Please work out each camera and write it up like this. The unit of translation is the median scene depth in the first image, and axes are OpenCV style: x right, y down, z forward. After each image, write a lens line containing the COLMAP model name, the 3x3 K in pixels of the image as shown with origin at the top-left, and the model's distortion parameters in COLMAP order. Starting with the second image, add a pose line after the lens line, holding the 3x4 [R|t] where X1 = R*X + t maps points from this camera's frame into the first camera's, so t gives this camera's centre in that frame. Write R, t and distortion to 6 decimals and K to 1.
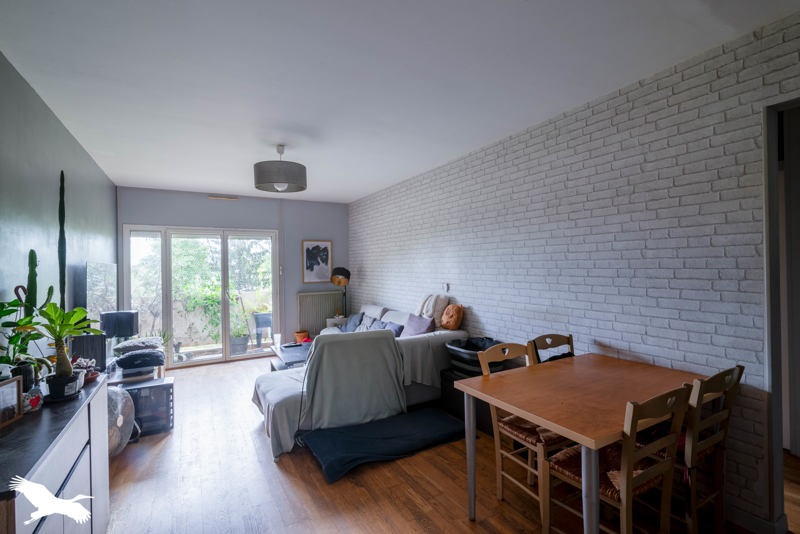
lens RADIAL K [[368.0, 0, 400.0], [0, 368.0, 267.0], [0, 0, 1]] dist [0.043814, 0.000072]
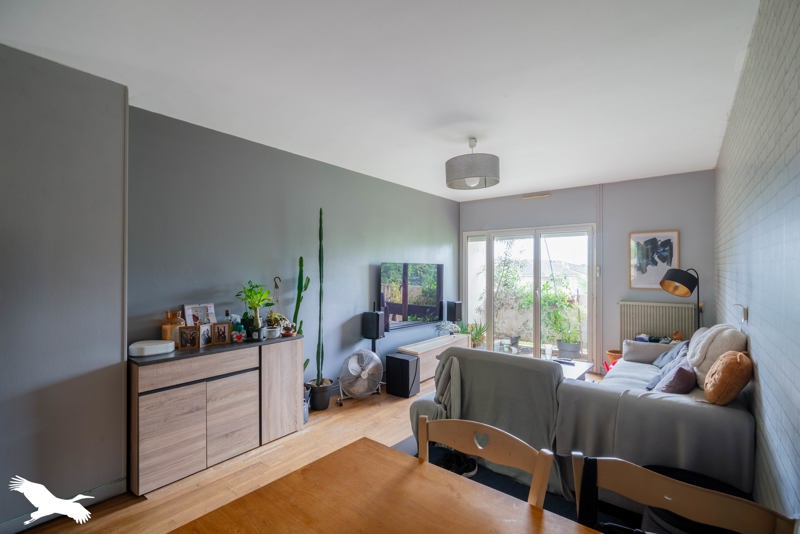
lens RADIAL K [[369.8, 0, 403.1], [0, 369.8, 263.3], [0, 0, 1]] dist [-0.002687, -0.000125]
pose [[0.355548, 0.002550, -0.934655, 0.289012], [-0.005118, 0.999987, 0.000781, -0.007090], [0.934644, 0.004506, 0.355556, 0.298652]]
